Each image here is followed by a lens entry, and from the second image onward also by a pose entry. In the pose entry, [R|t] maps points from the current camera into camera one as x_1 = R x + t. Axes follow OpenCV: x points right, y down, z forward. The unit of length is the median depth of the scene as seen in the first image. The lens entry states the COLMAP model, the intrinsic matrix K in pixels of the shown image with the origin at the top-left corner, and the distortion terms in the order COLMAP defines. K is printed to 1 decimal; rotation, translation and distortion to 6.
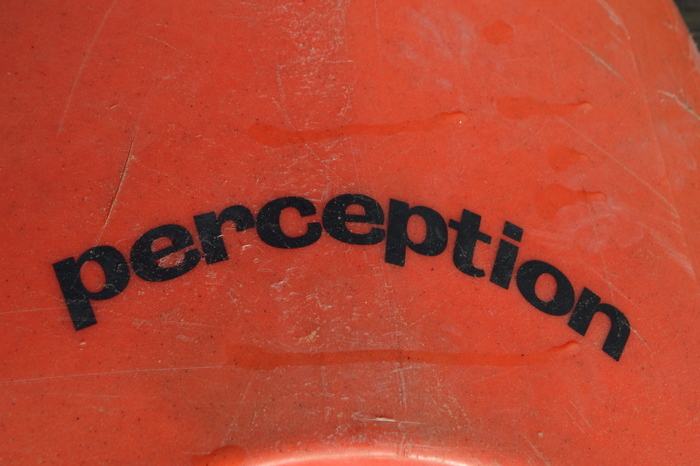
lens RADIAL K [[1113.4, 0, 350.0], [0, 1113.4, 233.4], [0, 0, 1]] dist [-0.028386, 0.000000]
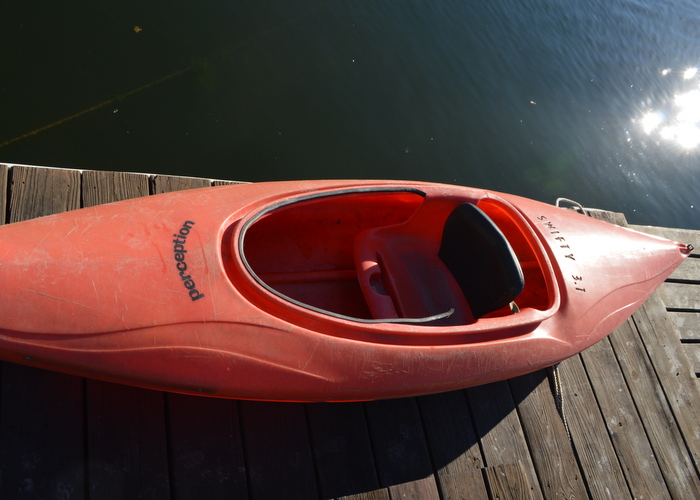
lens RADIAL K [[562.9, 0, 318.3], [0, 562.9, 249.6], [0, 0, 1]] dist [-0.009351, 0.014588]
pose [[-0.135506, -0.925833, 0.352806, -1.136822], [0.666997, 0.178069, 0.723468, -1.724164], [-0.732634, 0.333355, 0.593399, -1.380039]]
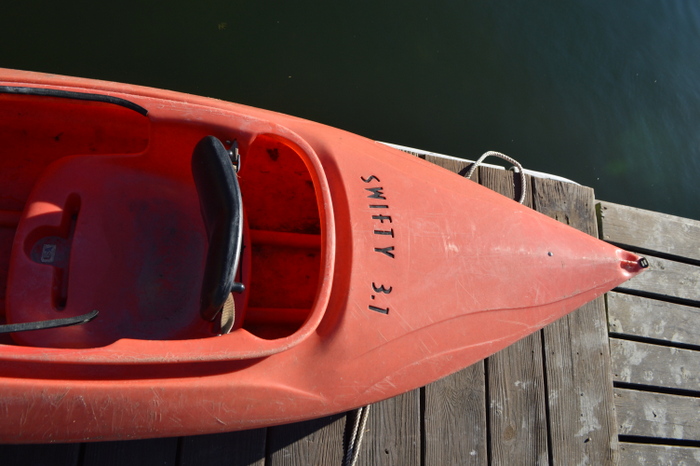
lens RADIAL K [[532.3, 0, 350.0], [0, 532.3, 238.7], [0, 0, 1]] dist [-0.003799, 0.002942]
pose [[0.062404, -0.974369, 0.216127, -0.408728], [0.739900, 0.190497, 0.645182, 0.990925], [-0.669817, 0.119650, 0.732823, -1.923654]]
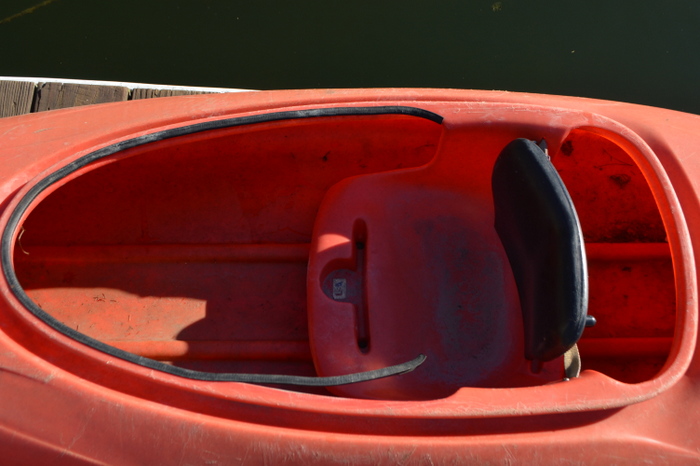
lens RADIAL K [[646.9, 0, 367.0], [0, 646.9, 233.8], [0, 0, 1]] dist [-0.015770, 0.000000]
pose [[0.041507, -0.978213, 0.203412, -0.346918], [0.894639, 0.127033, 0.428350, 0.475715], [-0.444858, 0.164201, 0.880420, -1.623126]]
